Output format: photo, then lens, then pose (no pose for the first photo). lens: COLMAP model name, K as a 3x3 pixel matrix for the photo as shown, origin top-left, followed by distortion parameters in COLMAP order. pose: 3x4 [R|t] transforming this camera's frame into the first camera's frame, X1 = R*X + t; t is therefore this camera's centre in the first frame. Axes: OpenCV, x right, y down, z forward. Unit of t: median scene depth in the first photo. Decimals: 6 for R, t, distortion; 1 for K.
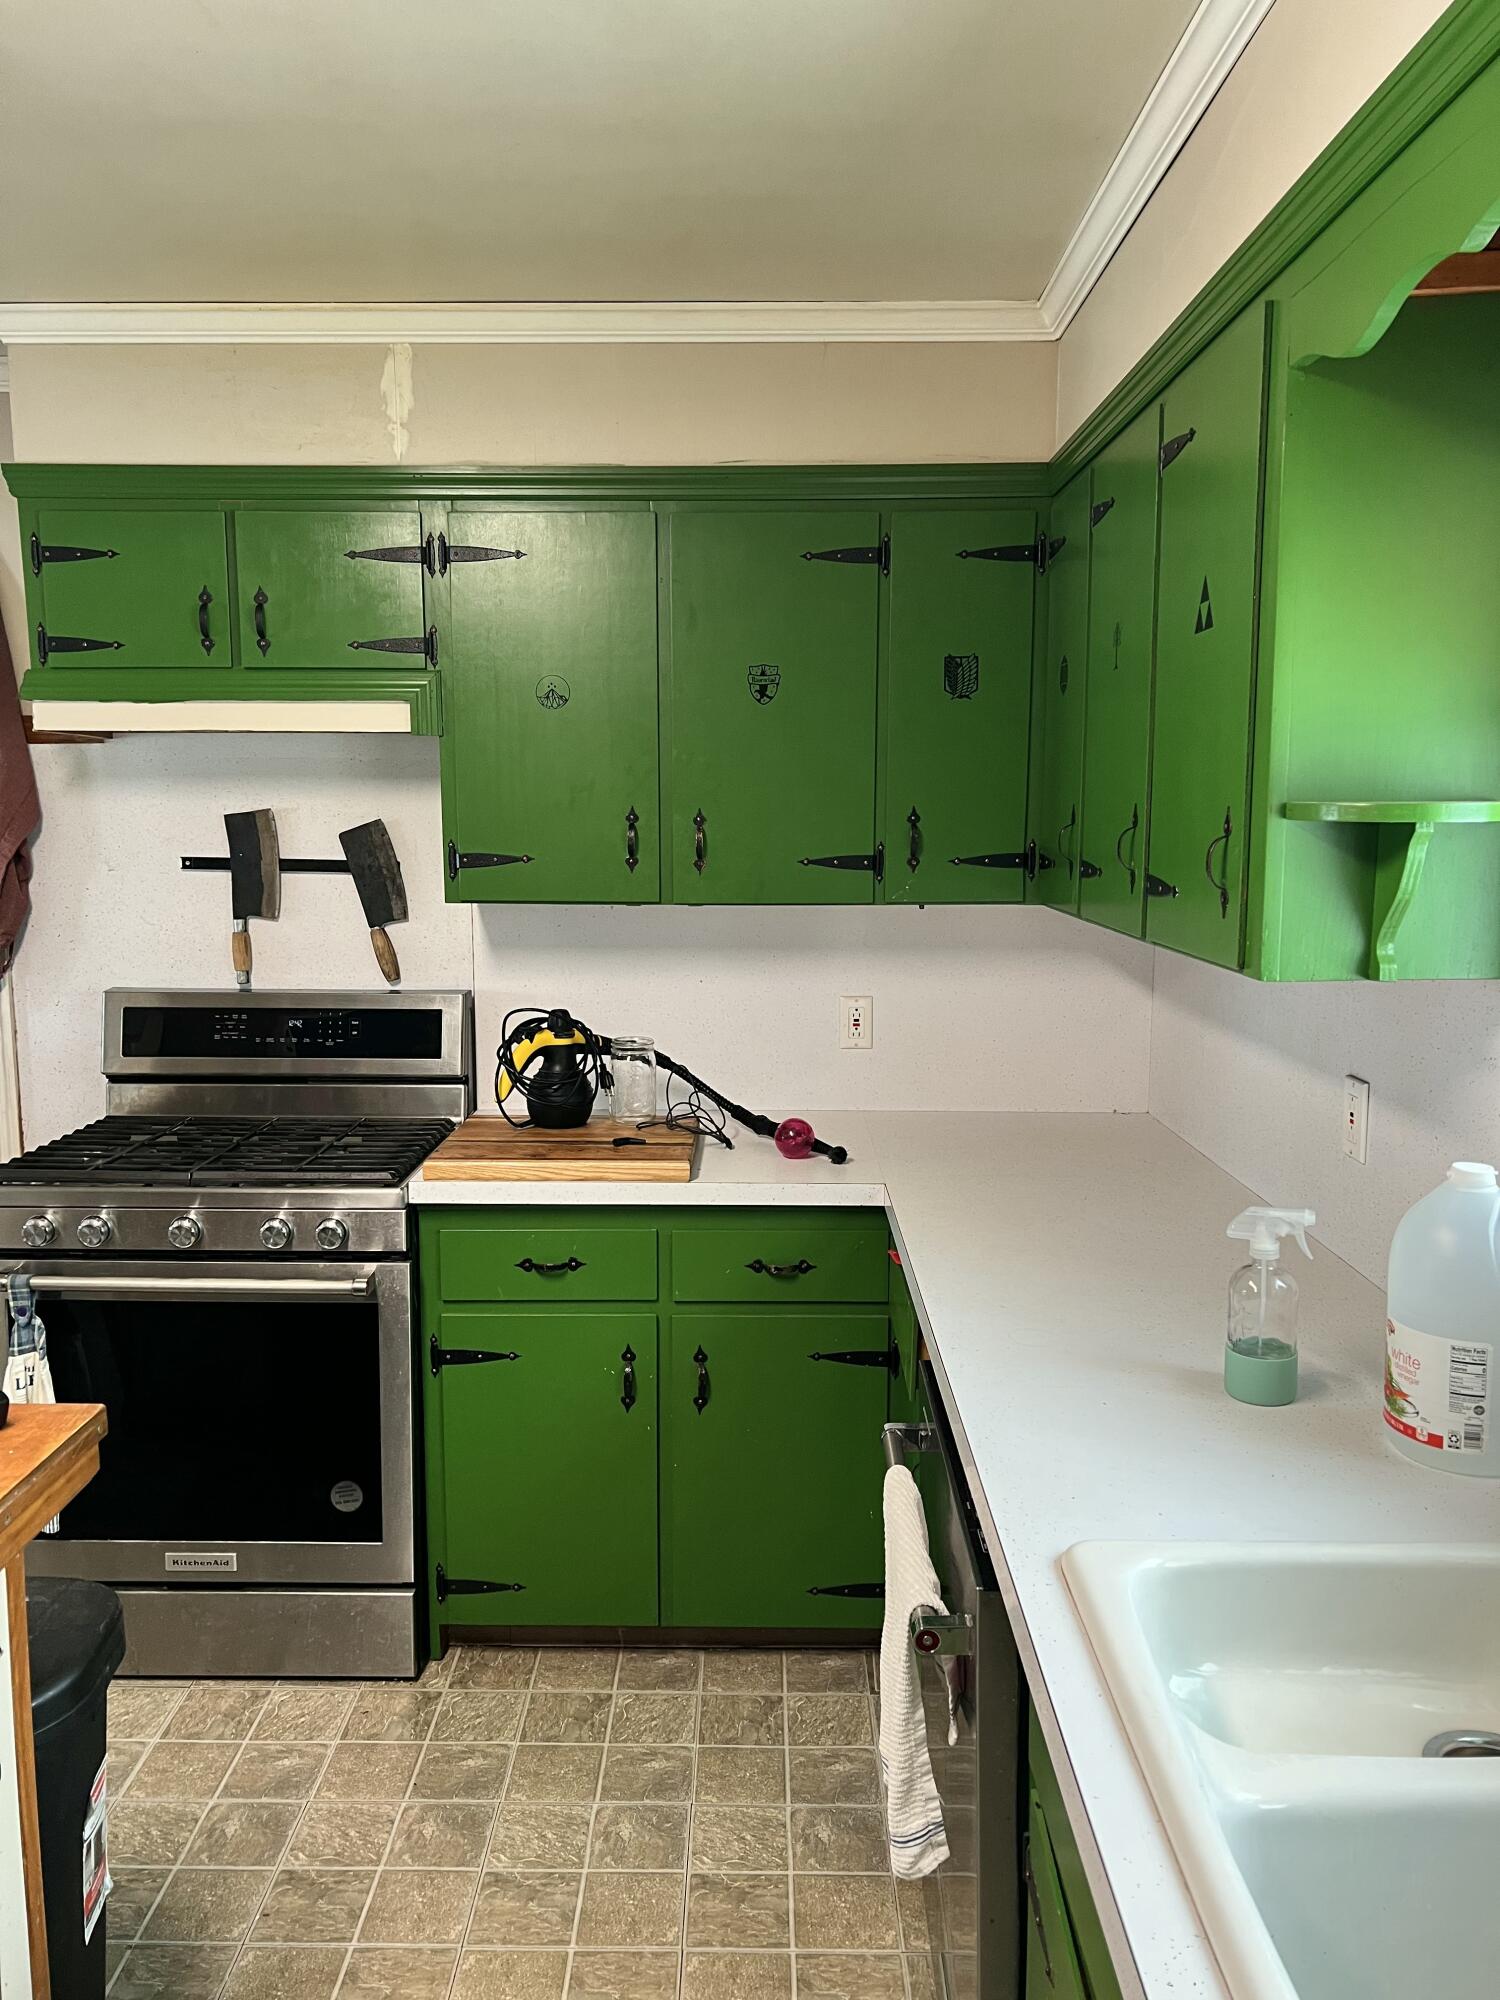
lens RADIAL K [[1504.7, 0, 750.1], [0, 1504.7, 1004.6], [0, 0, 1]] dist [-0.003205, -0.000532]
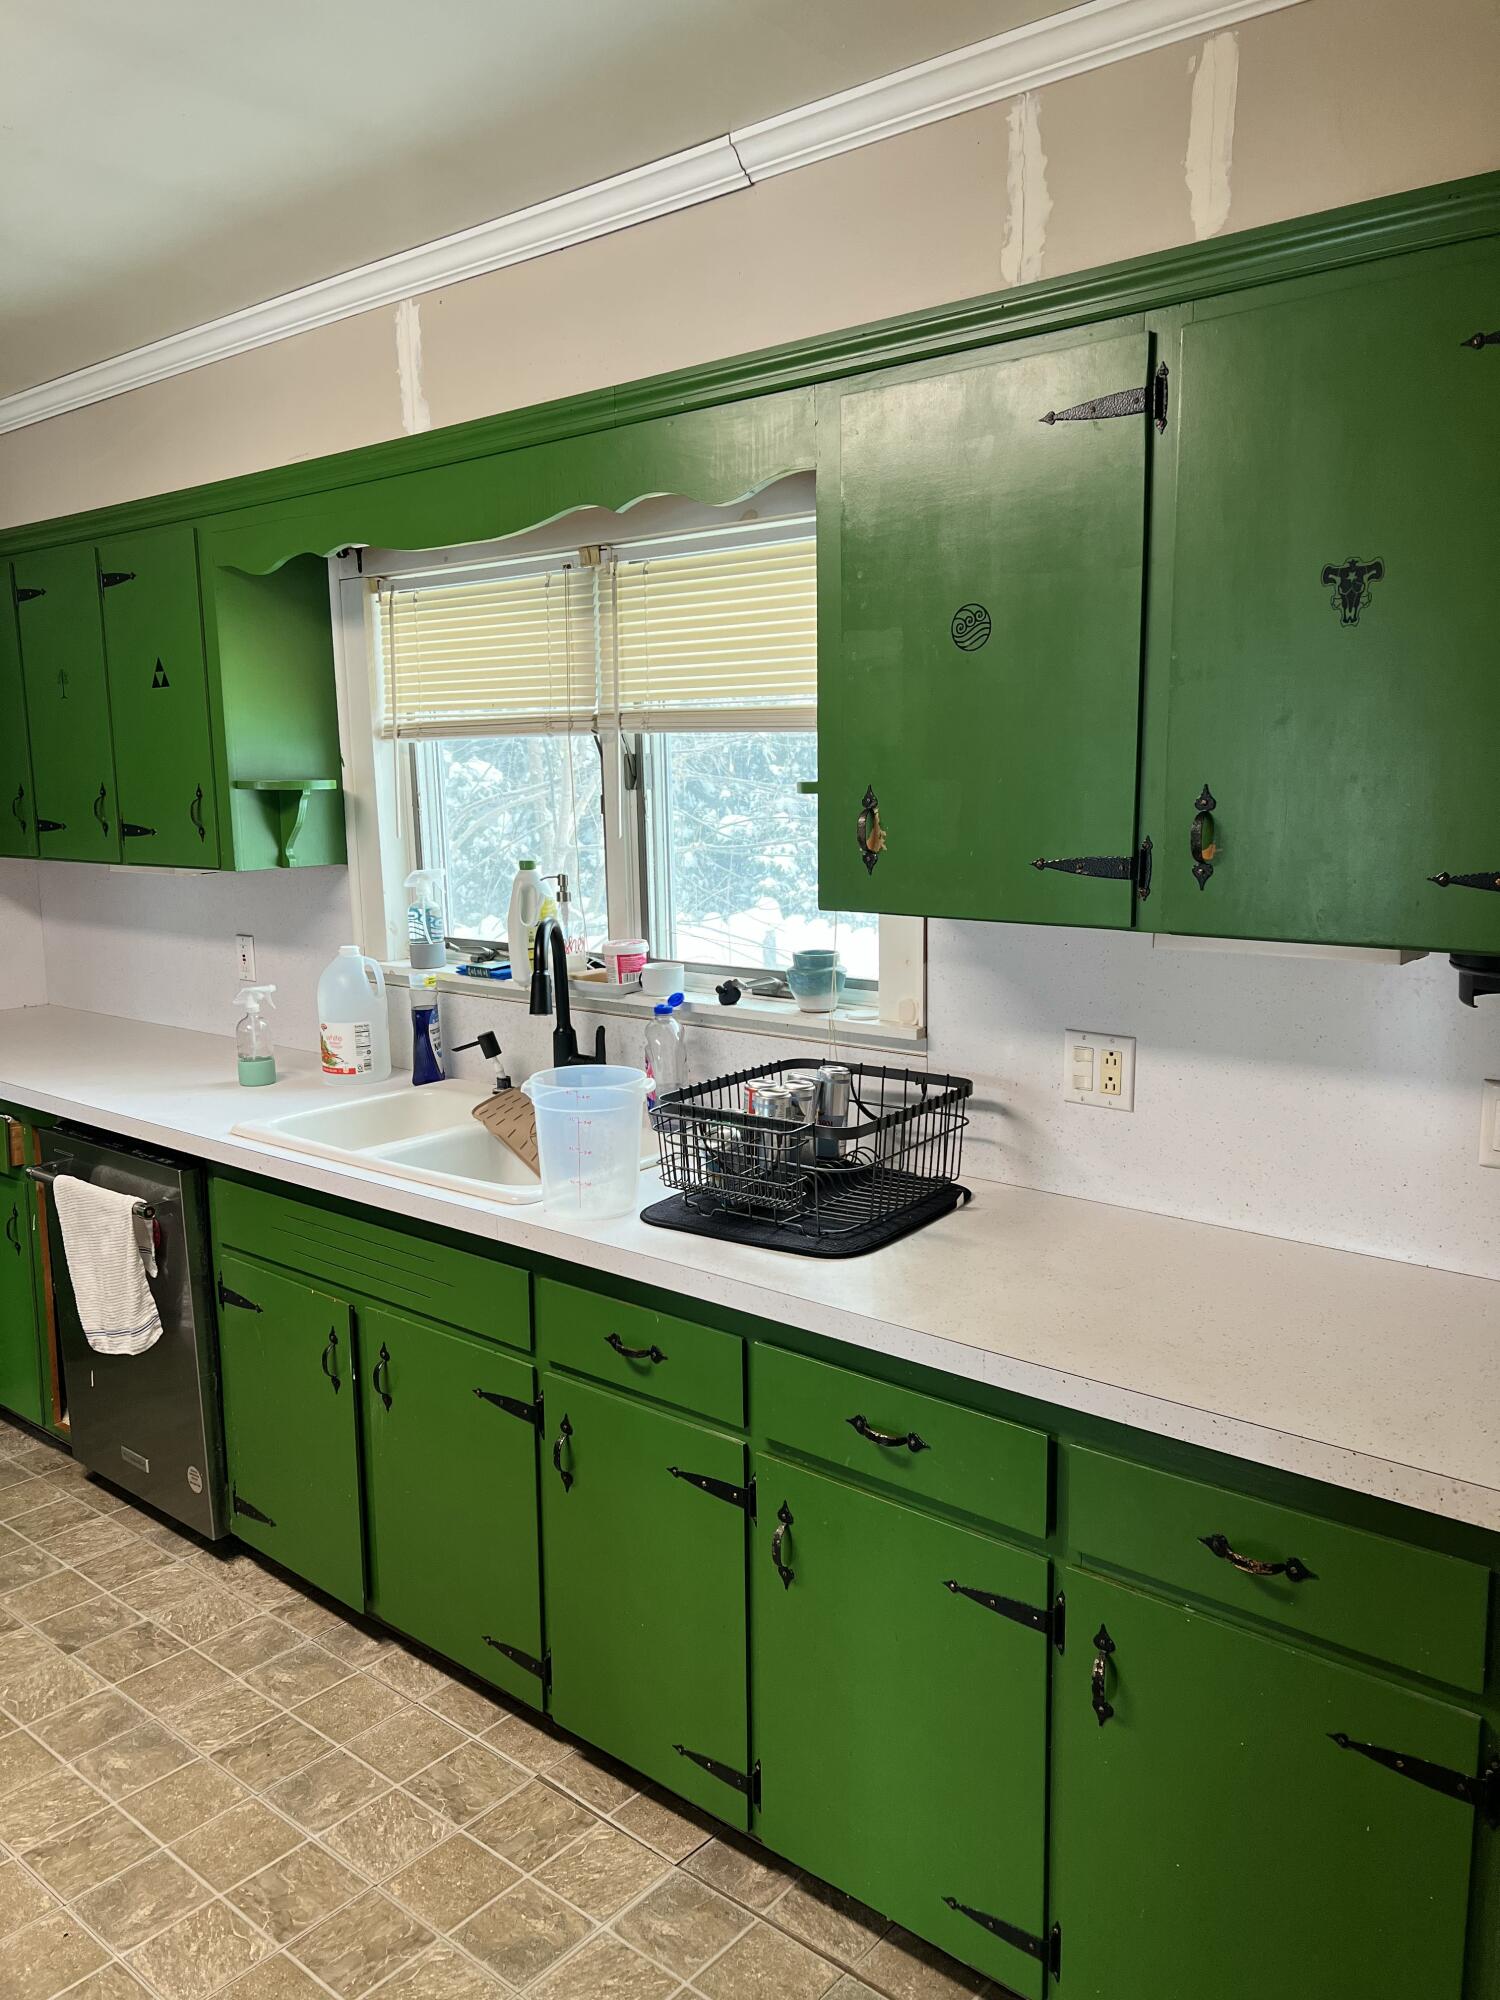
lens RADIAL K [[1504.7, 0, 755.0], [0, 1504.7, 1003.6], [0, 0, 1]] dist [-0.003205, -0.000532]
pose [[0.643227, -0.130047, 0.754550, -0.745372], [0.114100, 0.990747, 0.073490, 0.089903], [-0.757126, 0.038824, 0.652114, -0.811163]]
